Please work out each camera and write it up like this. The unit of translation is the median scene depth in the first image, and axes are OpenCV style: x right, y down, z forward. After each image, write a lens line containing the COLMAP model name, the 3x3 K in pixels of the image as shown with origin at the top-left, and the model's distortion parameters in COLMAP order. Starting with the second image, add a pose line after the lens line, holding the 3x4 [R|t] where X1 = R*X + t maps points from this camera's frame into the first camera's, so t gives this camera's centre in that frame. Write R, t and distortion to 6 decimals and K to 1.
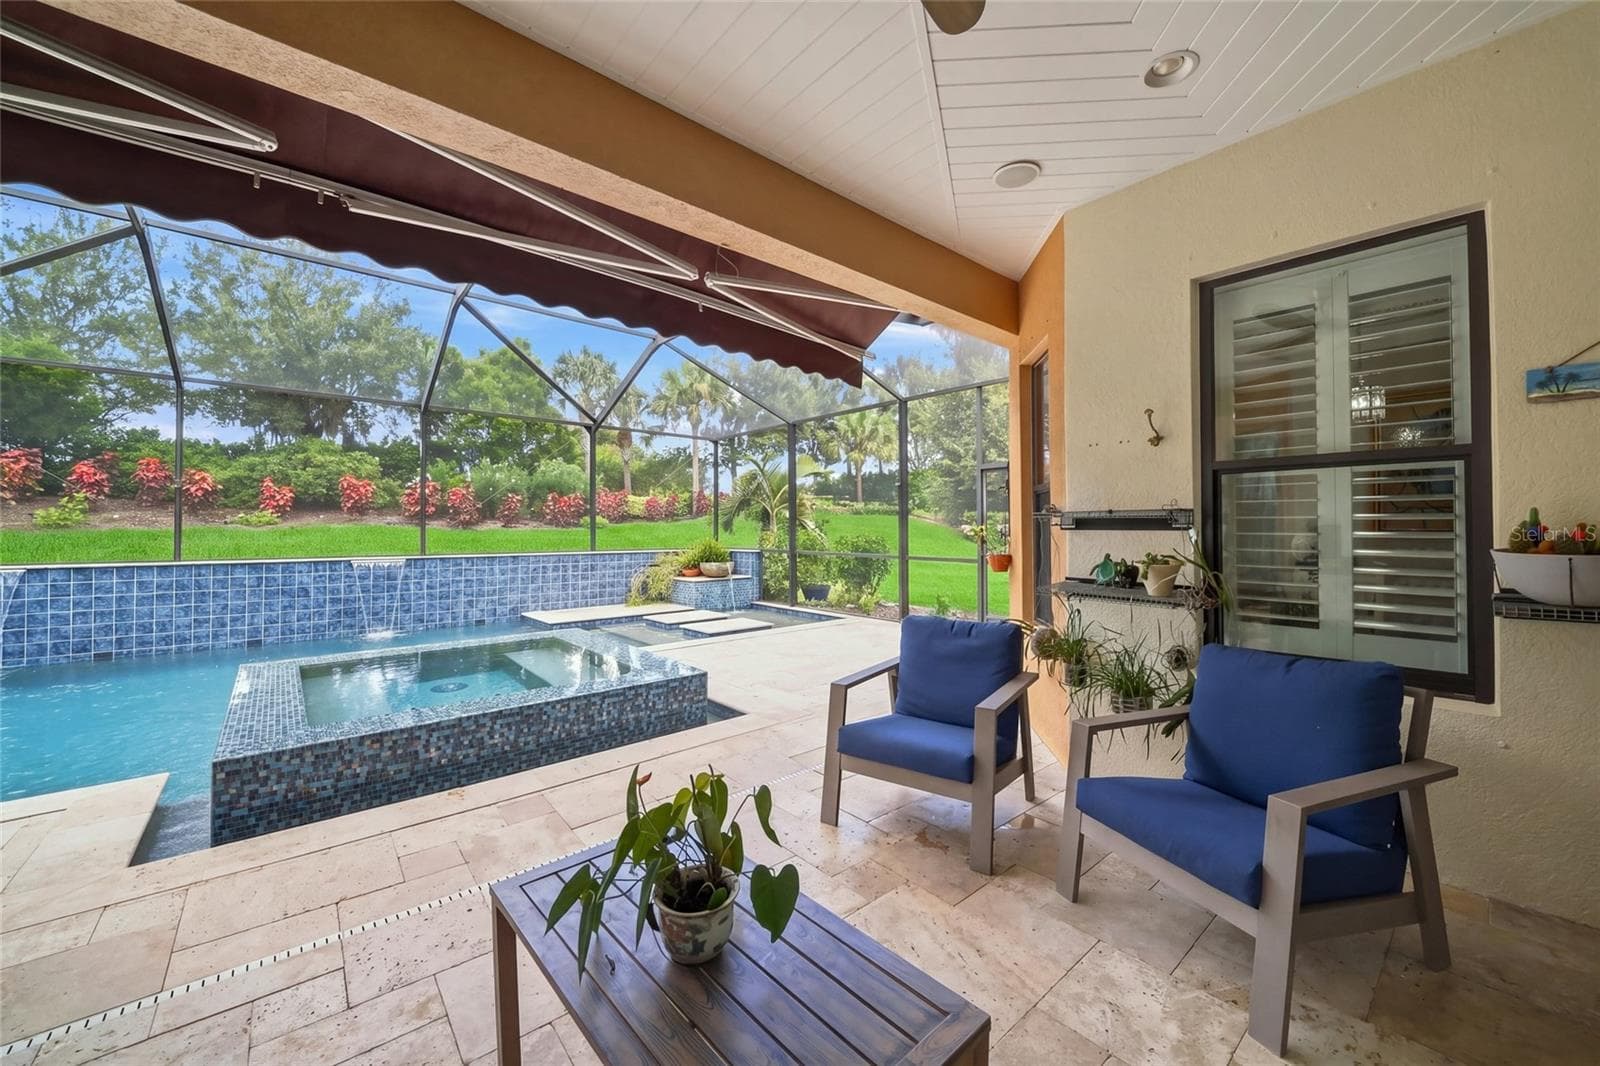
lens RADIAL K [[606.9, 0, 800.1], [0, 606.9, 519.8], [0, 0, 1]] dist [-0.000149, -0.000092]
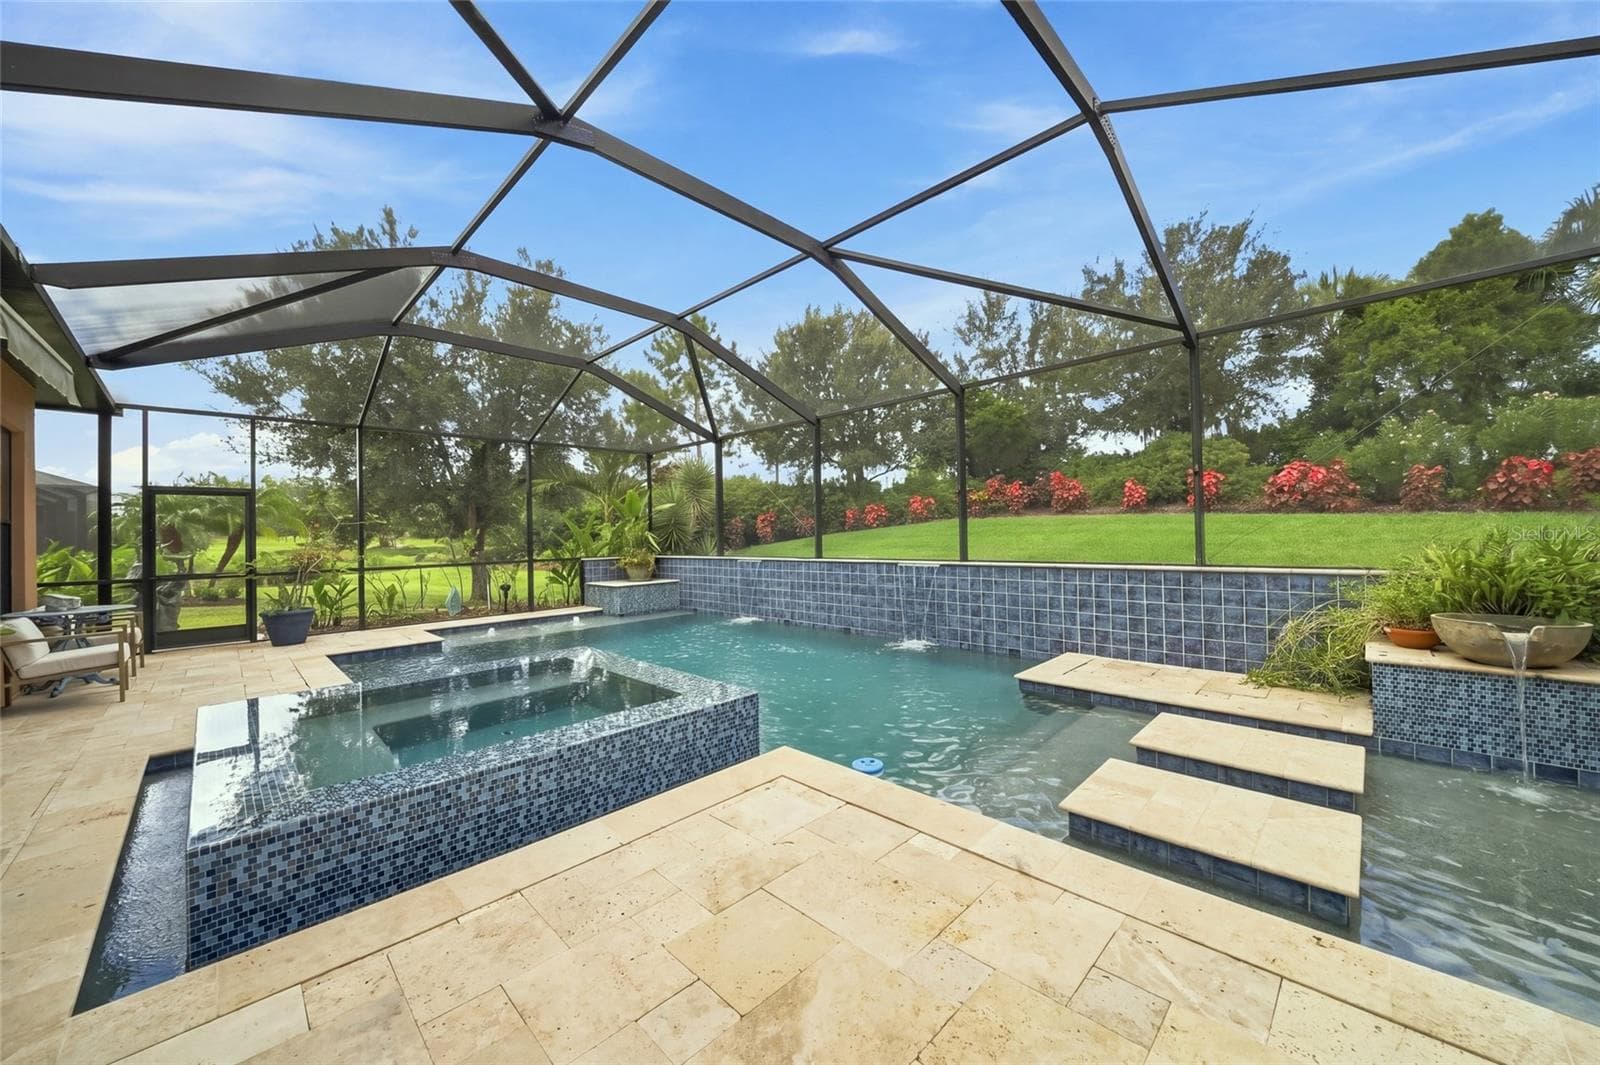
lens RADIAL K [[565.8, 0, 805.4], [0, 565.8, 535.7], [0, 0, 1]] dist [-0.006754, -0.000127]
pose [[0.075222, 0.000208, -0.997167, 0.135828], [0.036479, 0.999330, 0.002960, 0.009847], [0.996499, -0.036598, 0.075164, 0.609366]]
